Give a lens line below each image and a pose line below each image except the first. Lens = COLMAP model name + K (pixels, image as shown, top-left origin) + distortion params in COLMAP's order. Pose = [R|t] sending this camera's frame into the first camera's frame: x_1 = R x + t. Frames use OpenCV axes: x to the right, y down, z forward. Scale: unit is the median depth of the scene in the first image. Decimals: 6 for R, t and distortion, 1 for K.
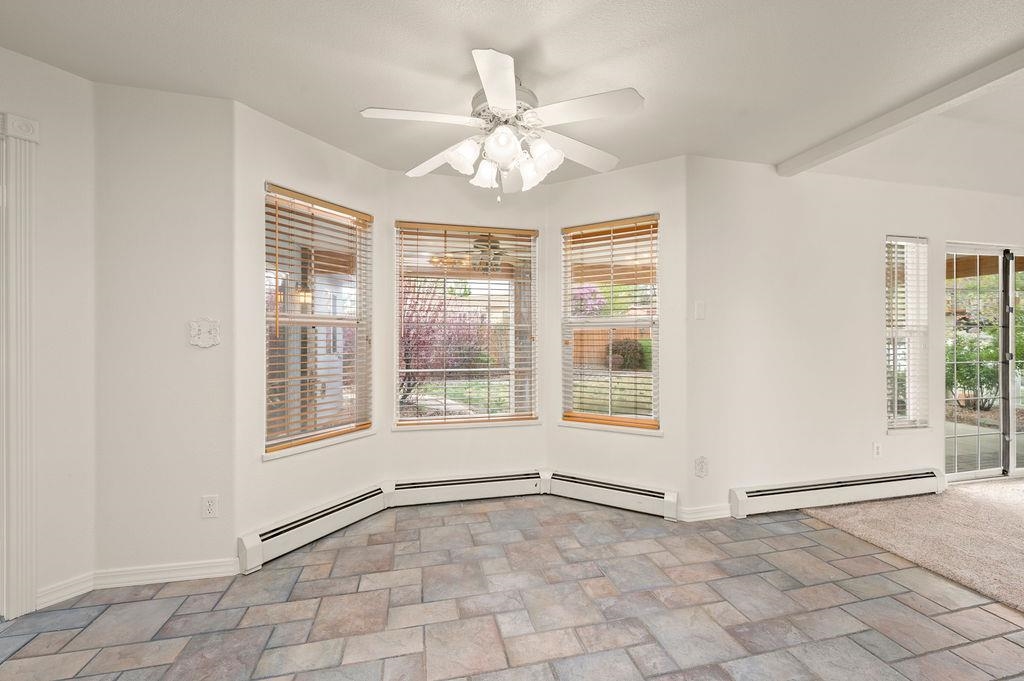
lens RADIAL K [[406.9, 0, 516.4], [0, 406.9, 339.1], [0, 0, 1]] dist [0.000515, -0.000117]
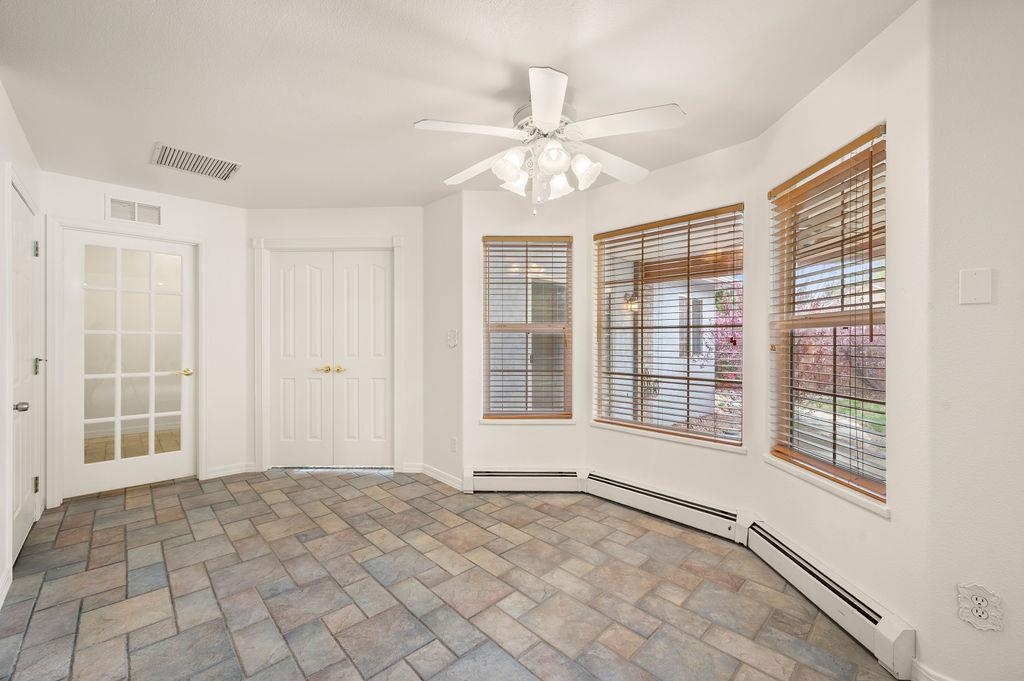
lens RADIAL K [[406.9, 0, 516.4], [0, 406.9, 339.1], [0, 0, 1]] dist [0.000515, -0.000117]
pose [[0.518124, -0.003623, -0.855298, 0.682895], [-0.003644, 0.999973, -0.006444, 0.000662], [0.855298, 0.006455, 0.518097, 0.322317]]
